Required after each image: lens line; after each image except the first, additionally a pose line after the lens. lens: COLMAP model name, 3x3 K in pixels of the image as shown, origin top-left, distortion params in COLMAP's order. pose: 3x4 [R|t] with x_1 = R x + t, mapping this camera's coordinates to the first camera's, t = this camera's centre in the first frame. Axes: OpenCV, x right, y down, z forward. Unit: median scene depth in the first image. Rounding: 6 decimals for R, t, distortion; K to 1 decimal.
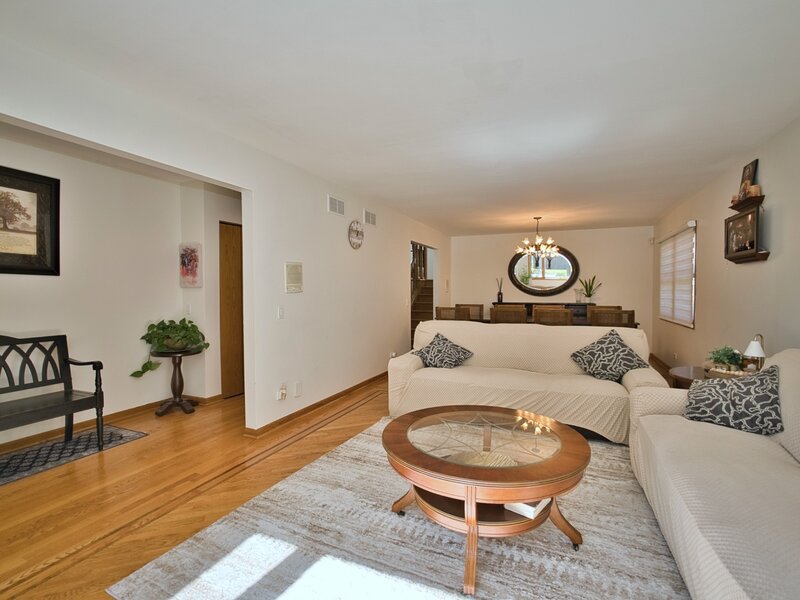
lens RADIAL K [[390.1, 0, 400.0], [0, 390.1, 300.0], [0, 0, 1]] dist [-0.025489, 0.008390]
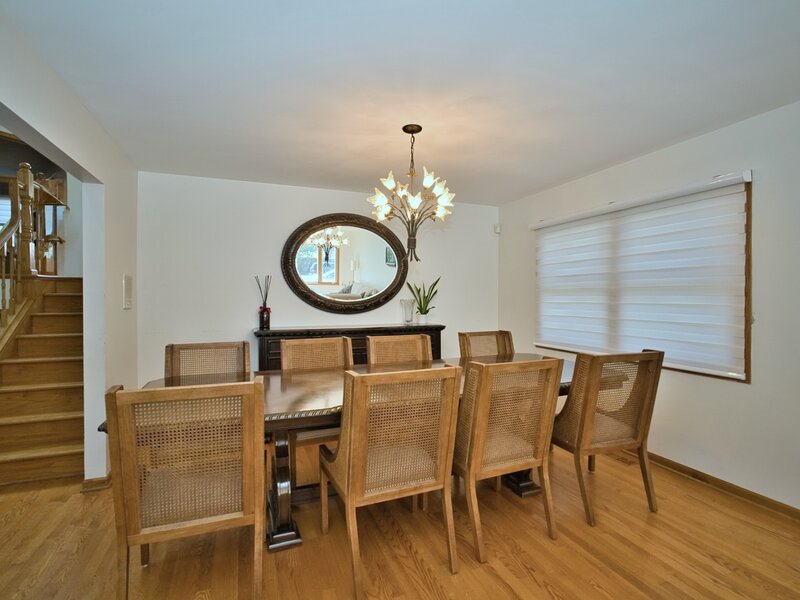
lens RADIAL K [[390.1, 0, 400.0], [0, 390.1, 300.0], [0, 0, 1]] dist [-0.025489, 0.008390]
pose [[0.705101, -0.000679, 0.709106, 0.047042], [0.015581, 0.999773, -0.014536, -0.020840], [-0.708936, 0.021298, 0.704952, 0.608736]]
